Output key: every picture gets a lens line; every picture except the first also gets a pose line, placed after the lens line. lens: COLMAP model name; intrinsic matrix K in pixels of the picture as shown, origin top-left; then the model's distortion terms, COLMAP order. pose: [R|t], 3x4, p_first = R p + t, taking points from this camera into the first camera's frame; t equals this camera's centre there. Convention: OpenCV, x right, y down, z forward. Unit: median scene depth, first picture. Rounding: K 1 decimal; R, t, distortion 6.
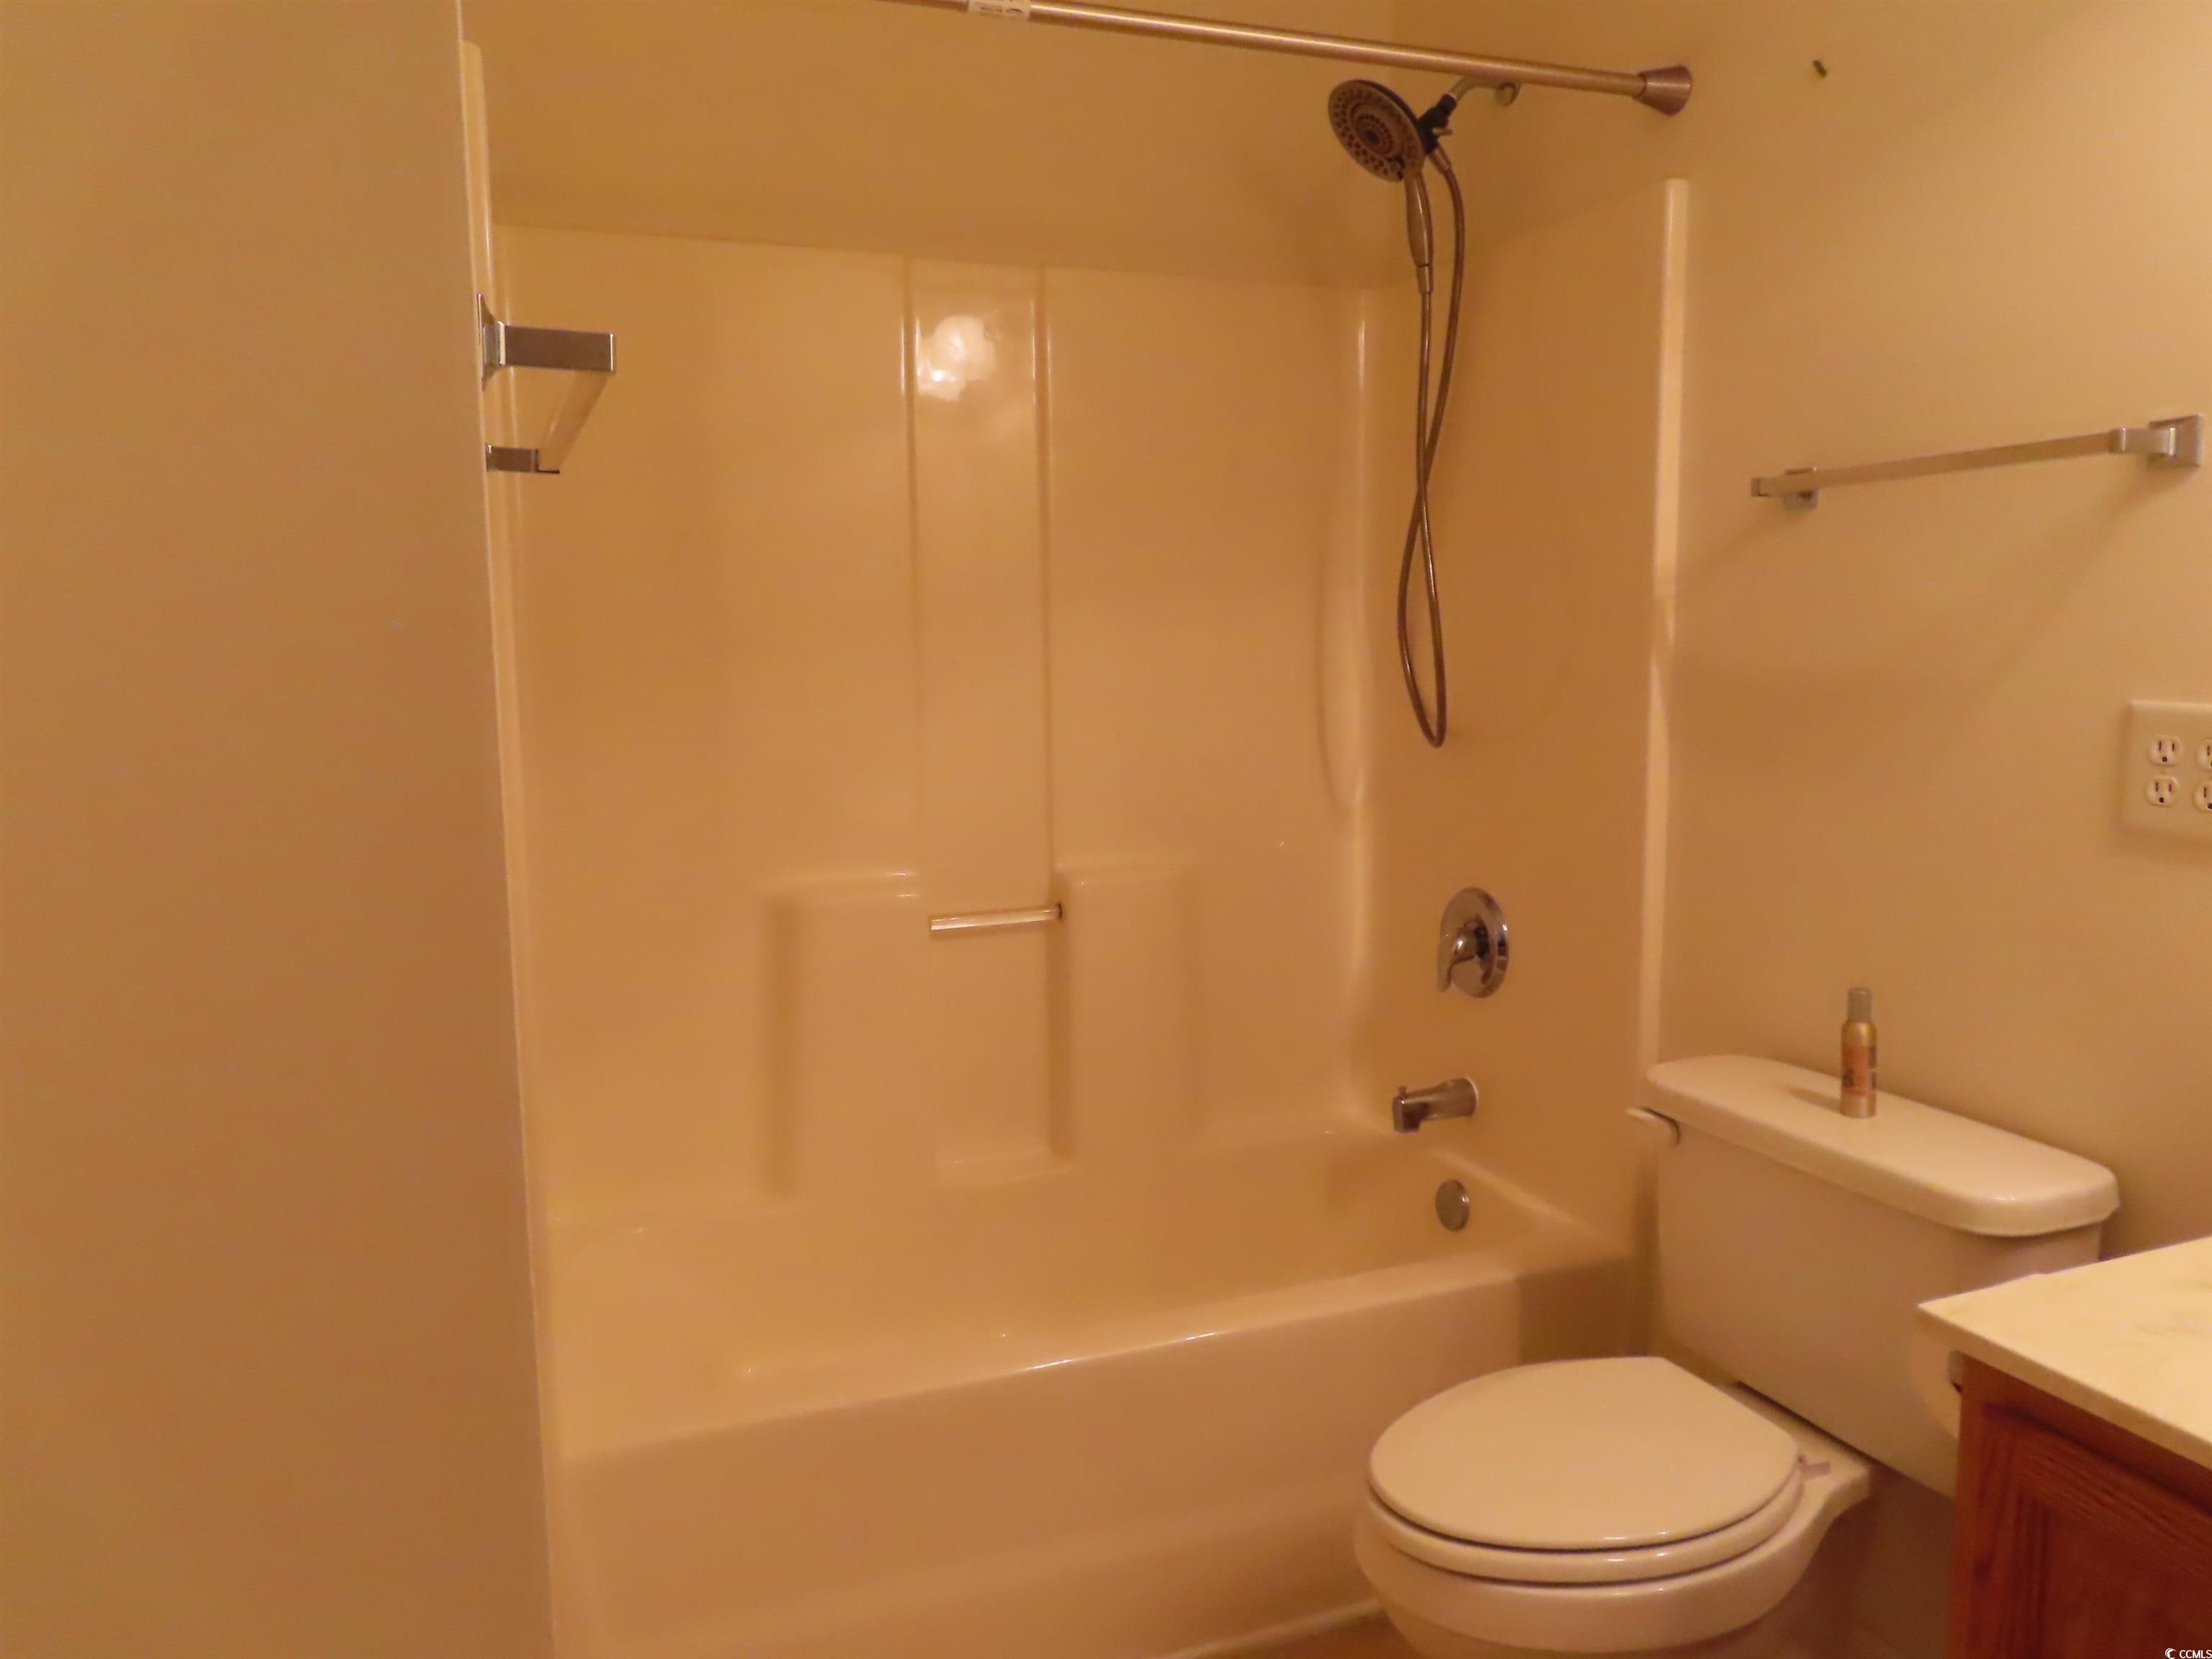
lens RADIAL K [[1580.4, 0, 1108.8], [0, 1580.4, 834.8], [0, 0, 1]] dist [-0.014050, 0.008337]
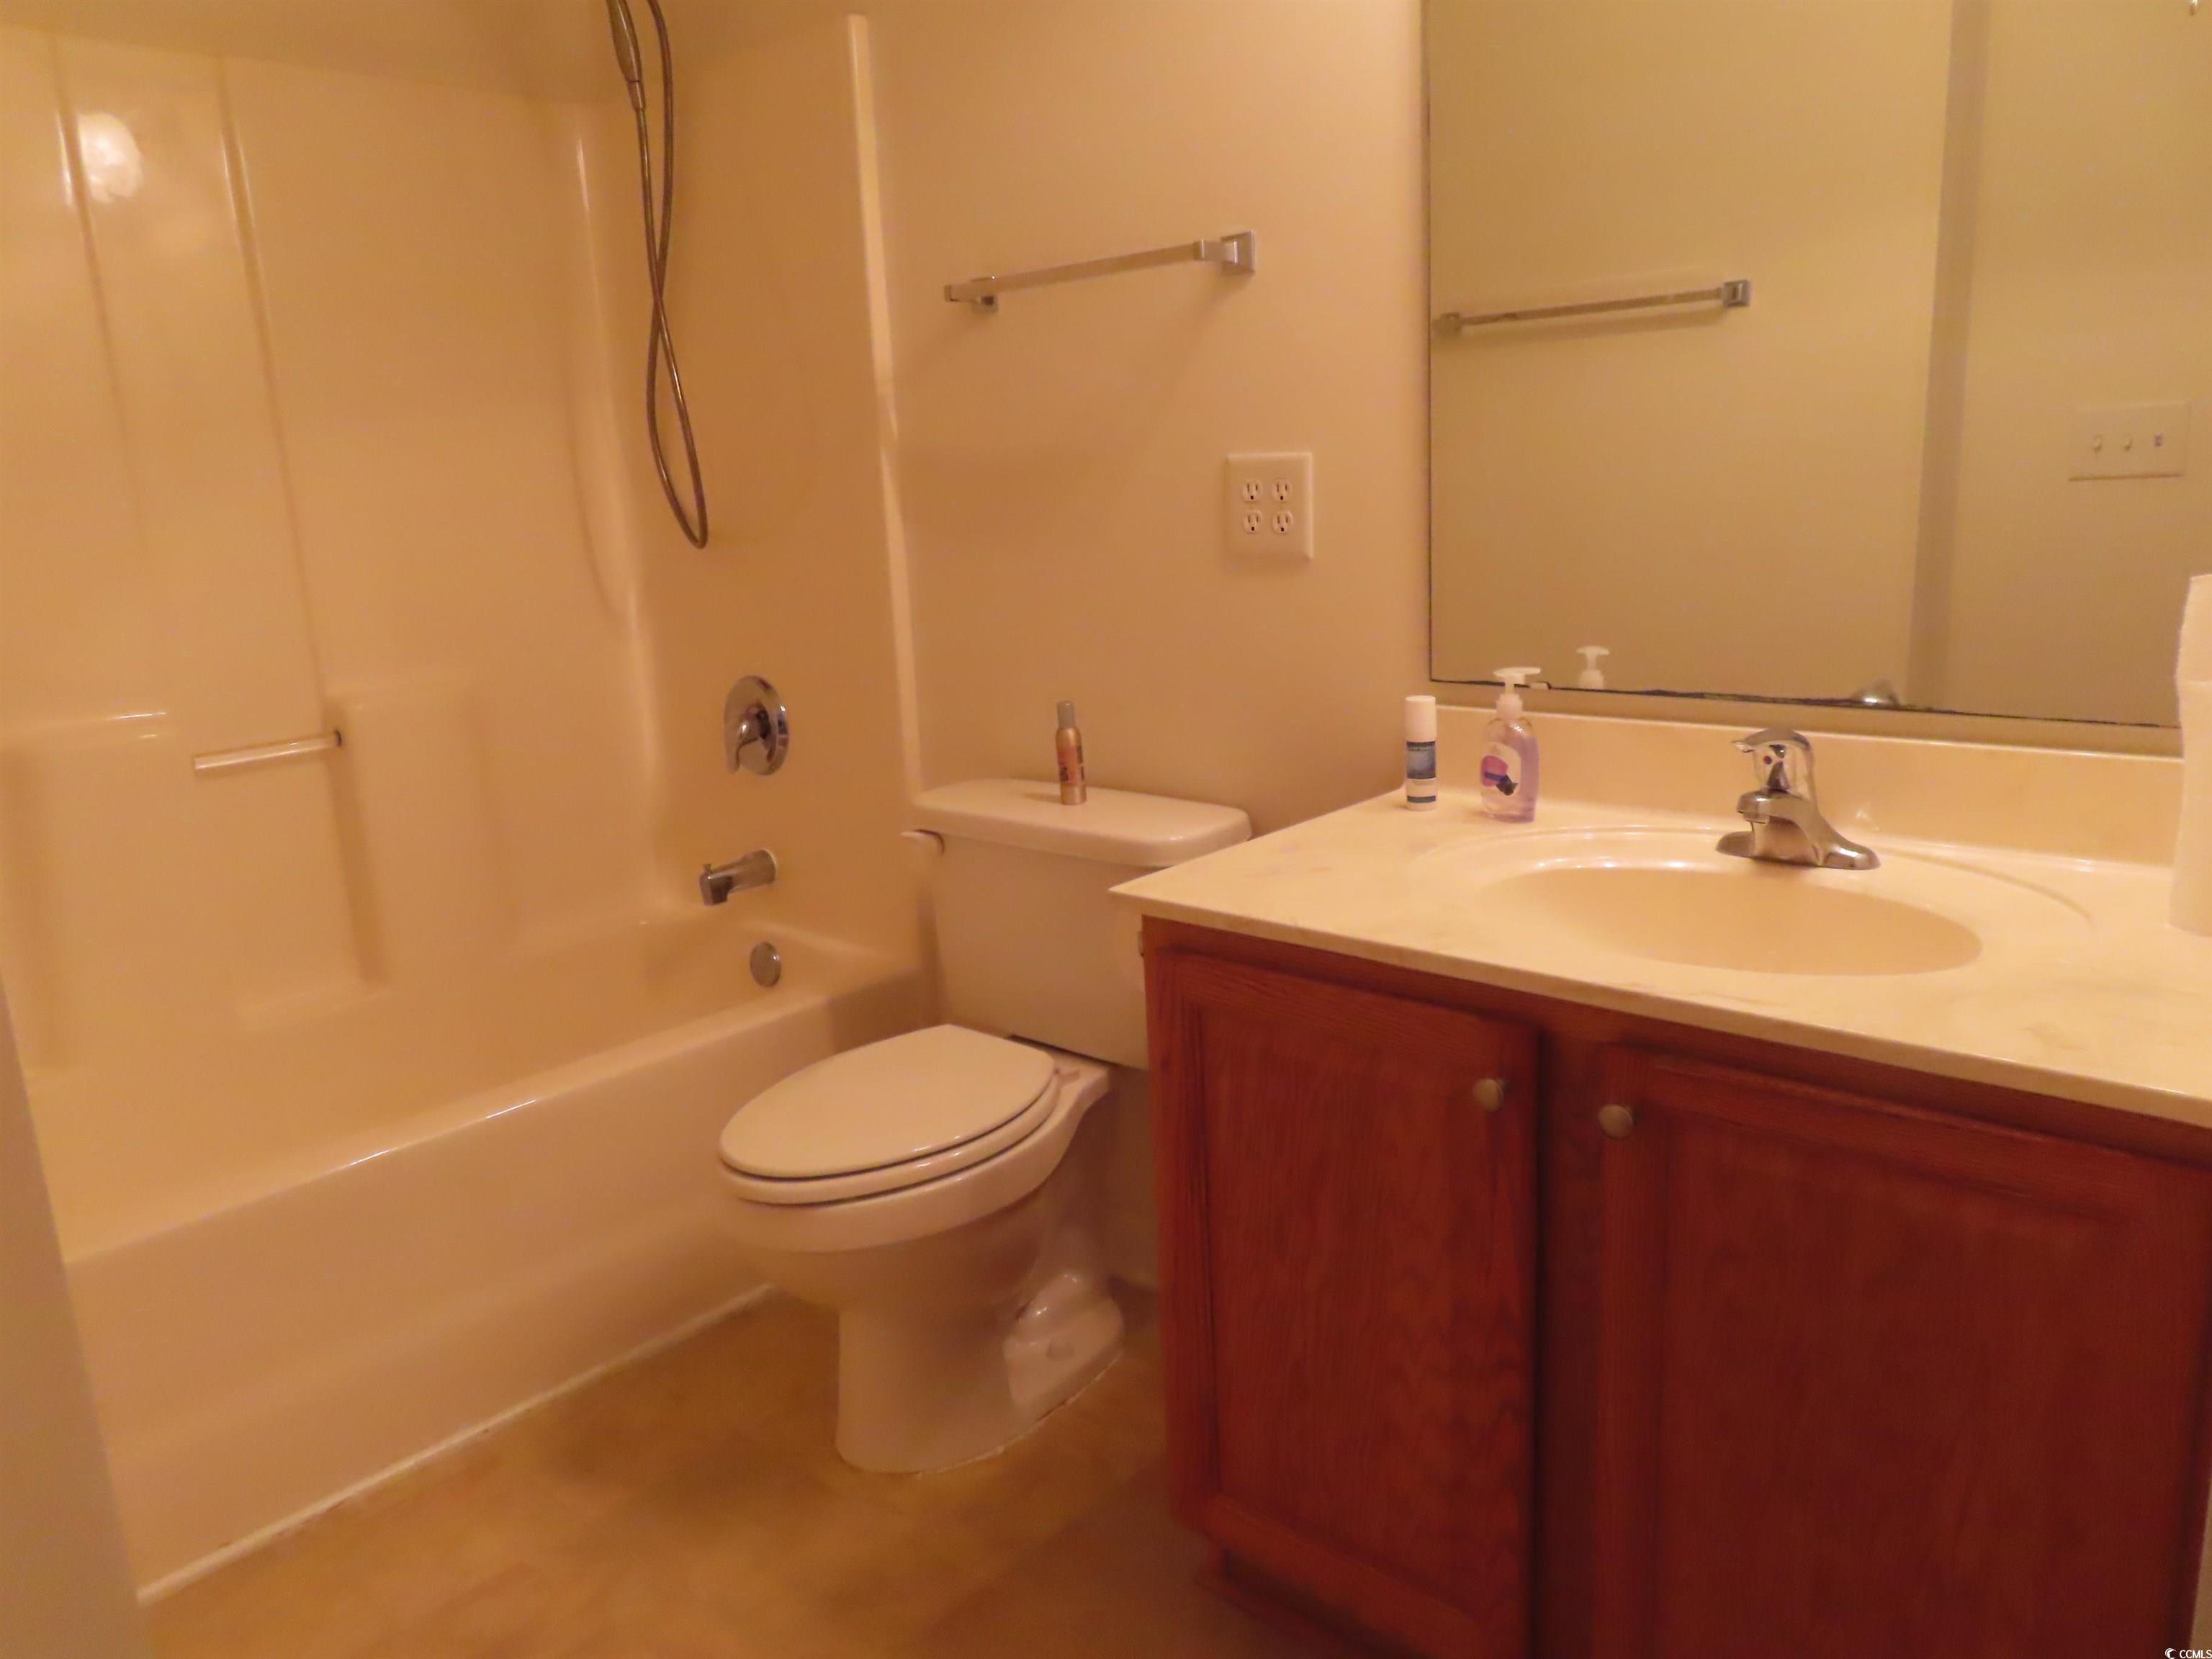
lens RADIAL K [[1580.4, 0, 1108.8], [0, 1580.4, 834.8], [0, 0, 1]] dist [-0.014050, 0.008337]
pose [[0.895680, -0.131014, 0.424962, -0.028118], [0.092673, 0.989627, 0.109772, 0.048643], [-0.434935, -0.058938, 0.898531, -0.106295]]
